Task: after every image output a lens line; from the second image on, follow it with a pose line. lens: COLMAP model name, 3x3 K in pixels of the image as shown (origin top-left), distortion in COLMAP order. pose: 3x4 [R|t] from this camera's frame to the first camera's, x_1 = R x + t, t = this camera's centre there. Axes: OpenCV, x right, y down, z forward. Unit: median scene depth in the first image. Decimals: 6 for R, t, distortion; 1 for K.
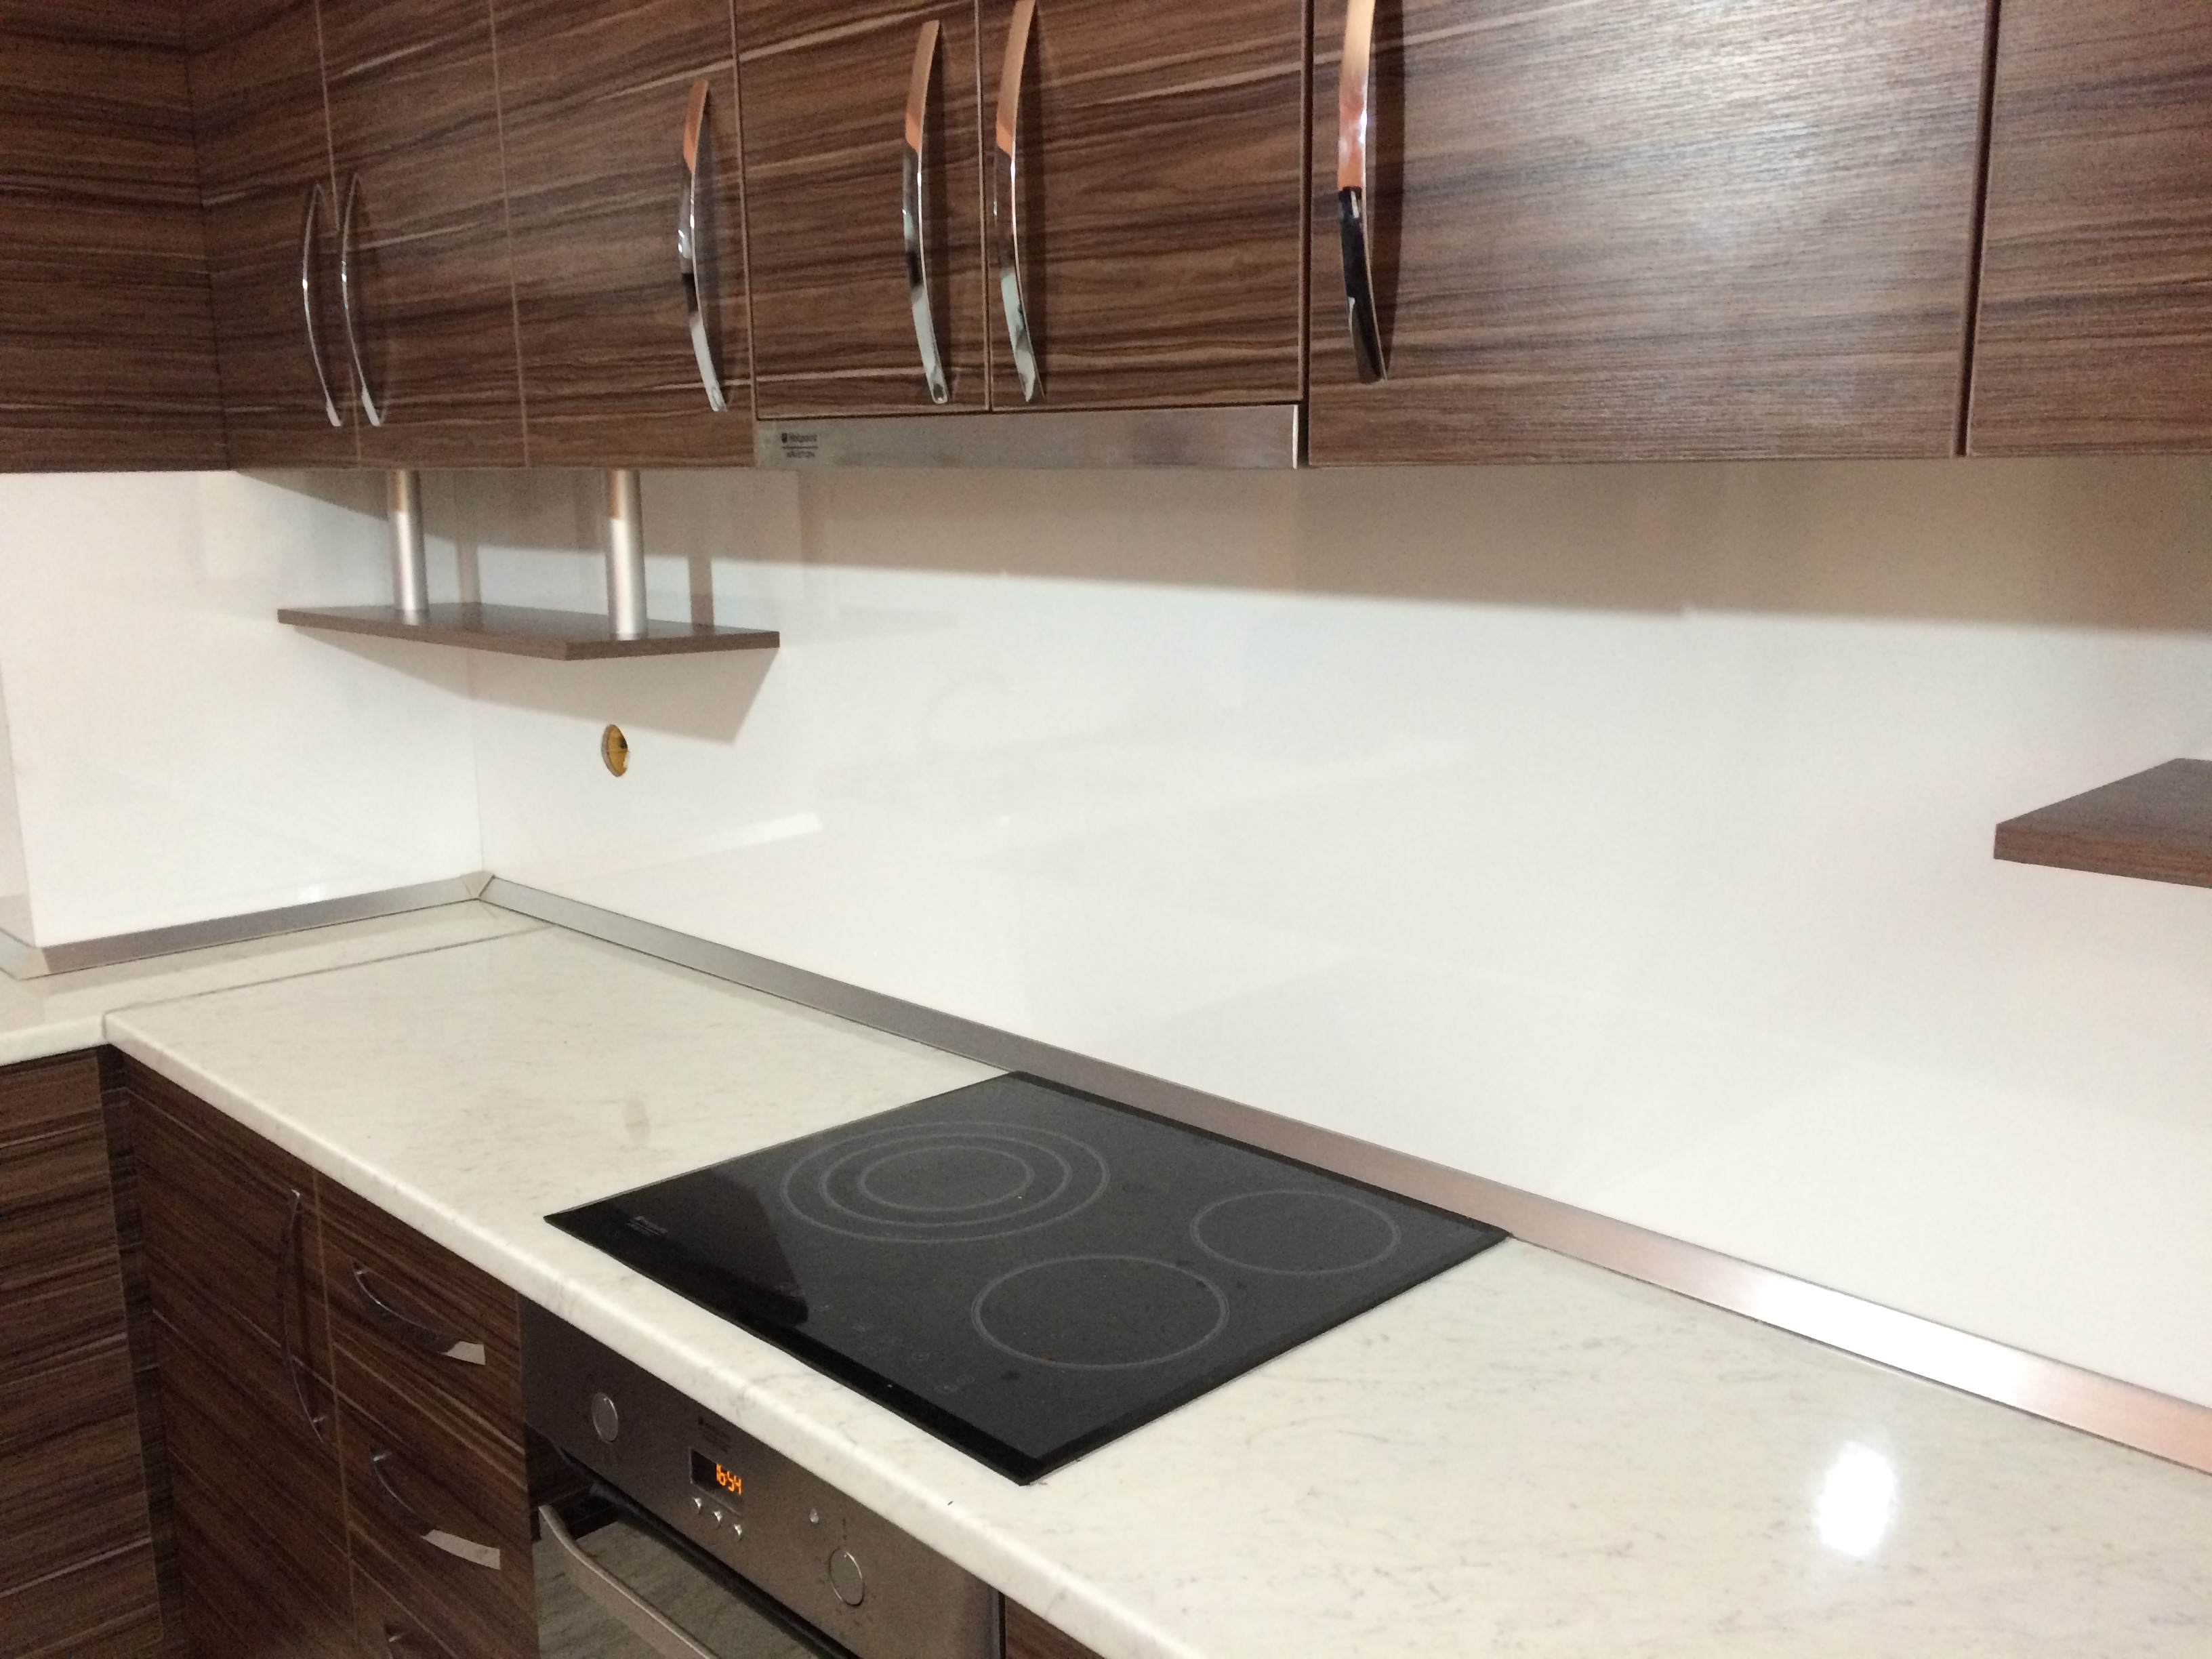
lens RADIAL K [[1931.3, 0, 1106.0], [0, 1931.3, 829.5], [0, 0, 1]] dist [0.087051, -0.005952]
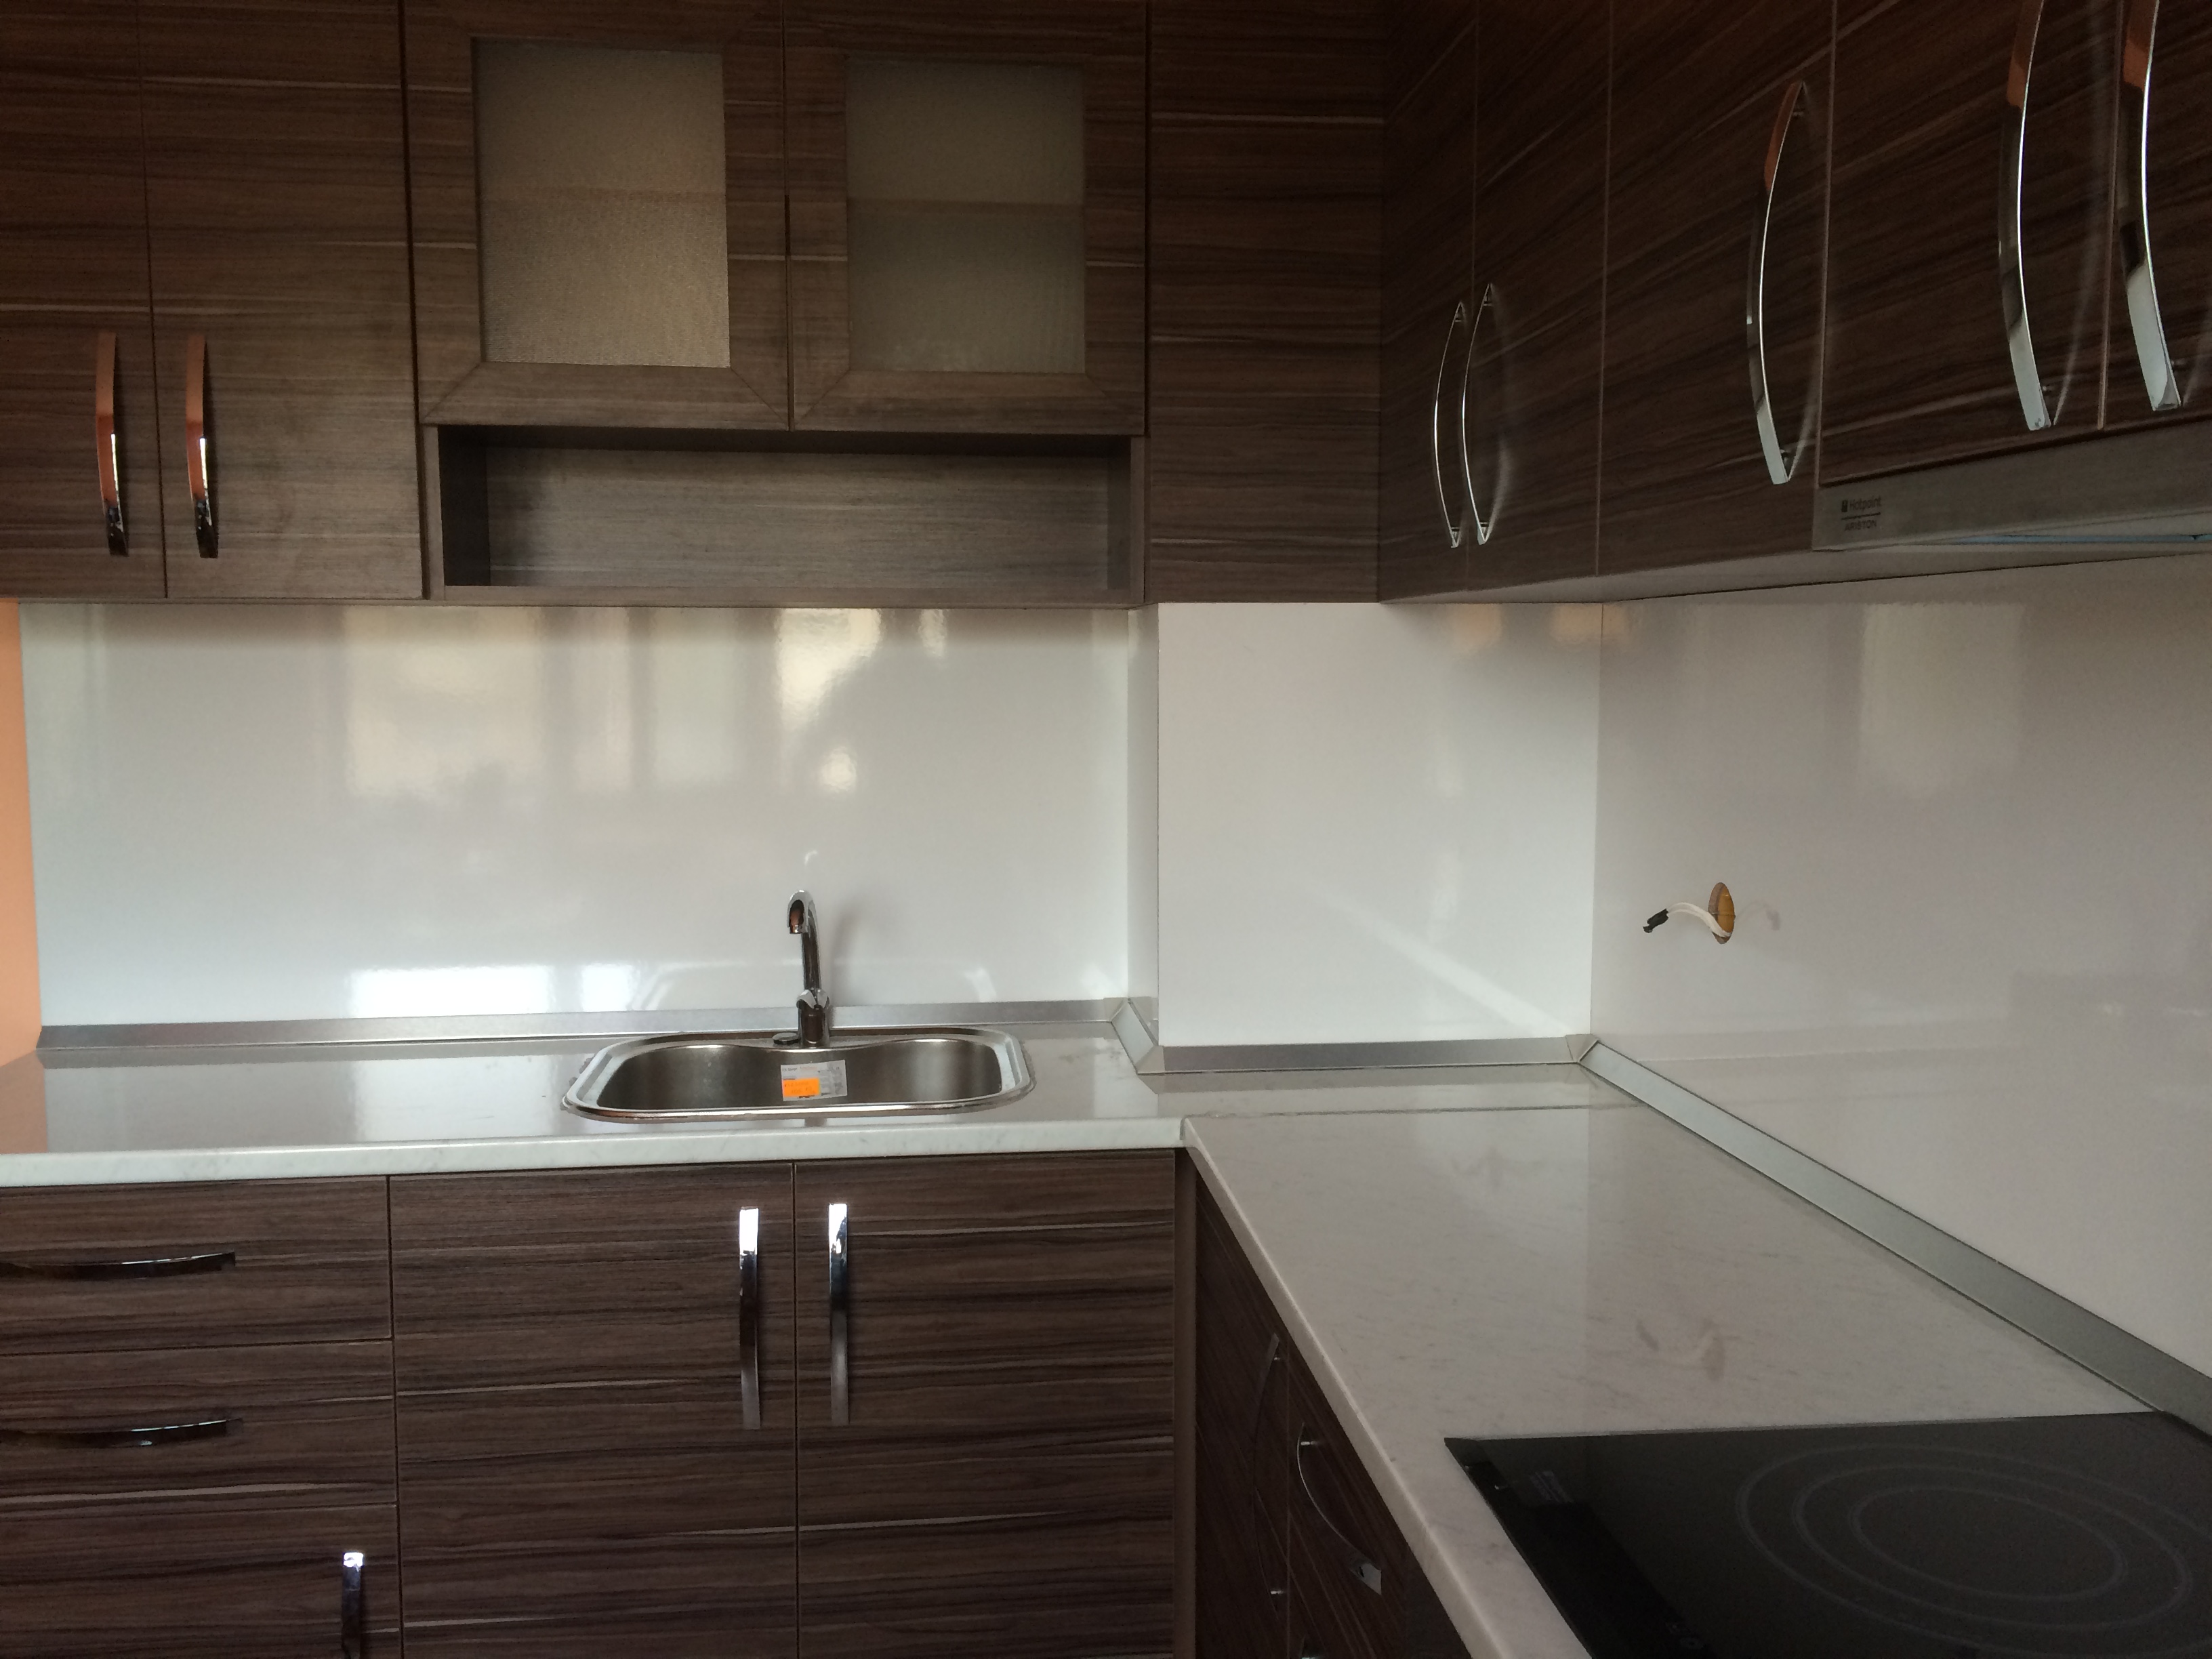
lens RADIAL K [[1931.3, 0, 1106.0], [0, 1931.3, 829.5], [0, 0, 1]] dist [0.087051, -0.005952]
pose [[0.795091, 0.071783, -0.602227, 0.066062], [-0.128535, 0.990359, -0.051651, 0.002967], [0.592713, 0.118475, 0.796652, 0.184860]]
